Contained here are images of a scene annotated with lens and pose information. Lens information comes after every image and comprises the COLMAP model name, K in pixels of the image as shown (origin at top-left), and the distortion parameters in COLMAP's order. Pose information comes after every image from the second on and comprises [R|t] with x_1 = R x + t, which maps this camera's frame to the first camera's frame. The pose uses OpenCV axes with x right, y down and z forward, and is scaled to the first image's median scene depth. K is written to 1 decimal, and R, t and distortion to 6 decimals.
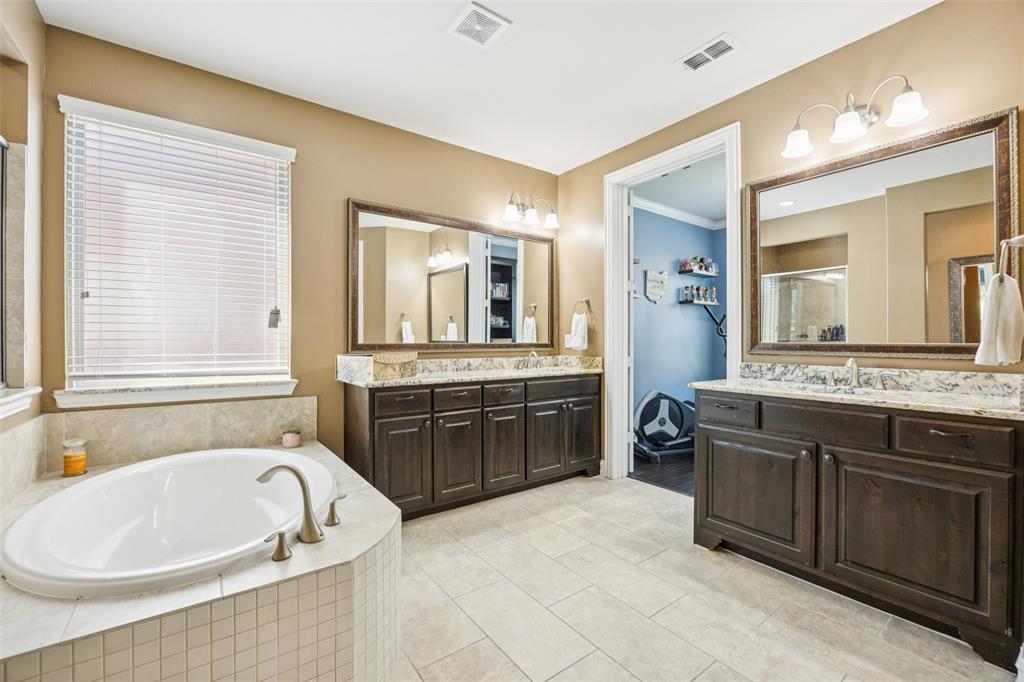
lens RADIAL K [[425.0, 0, 513.8], [0, 425.0, 335.2], [0, 0, 1]] dist [-0.009933, -0.001496]
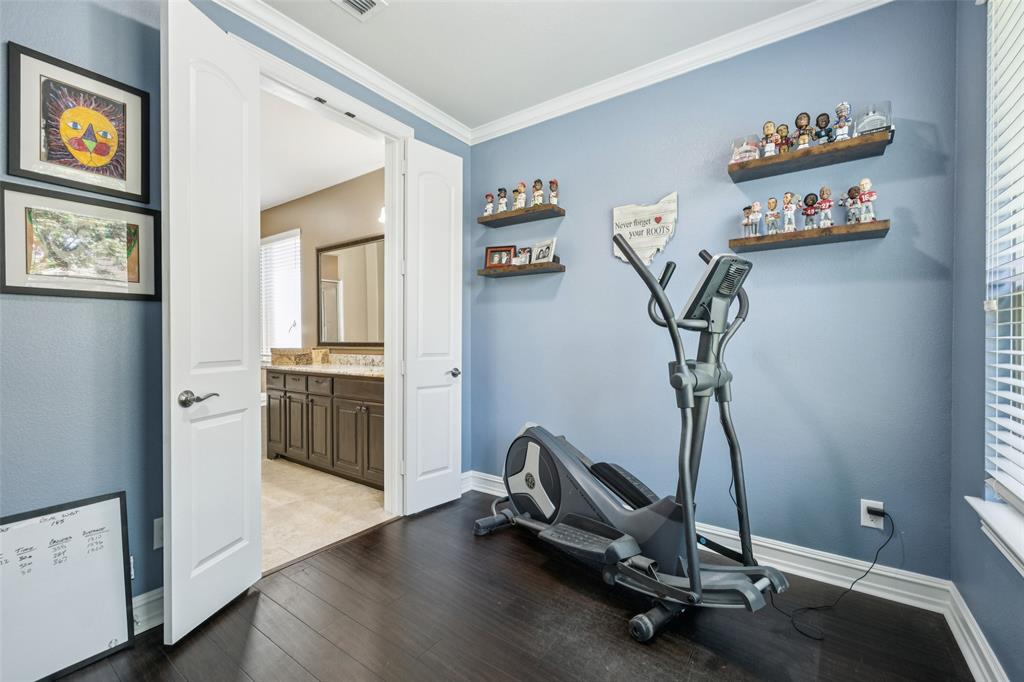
lens RADIAL K [[425.0, 0, 507.5], [0, 425.0, 342.7], [0, 0, 1]] dist [-0.009933, -0.001496]
pose [[0.325582, 0.001807, -0.945512, 1.123009], [0.008845, 0.999949, 0.004957, 0.019037], [0.945472, -0.009977, 0.325549, 1.002926]]
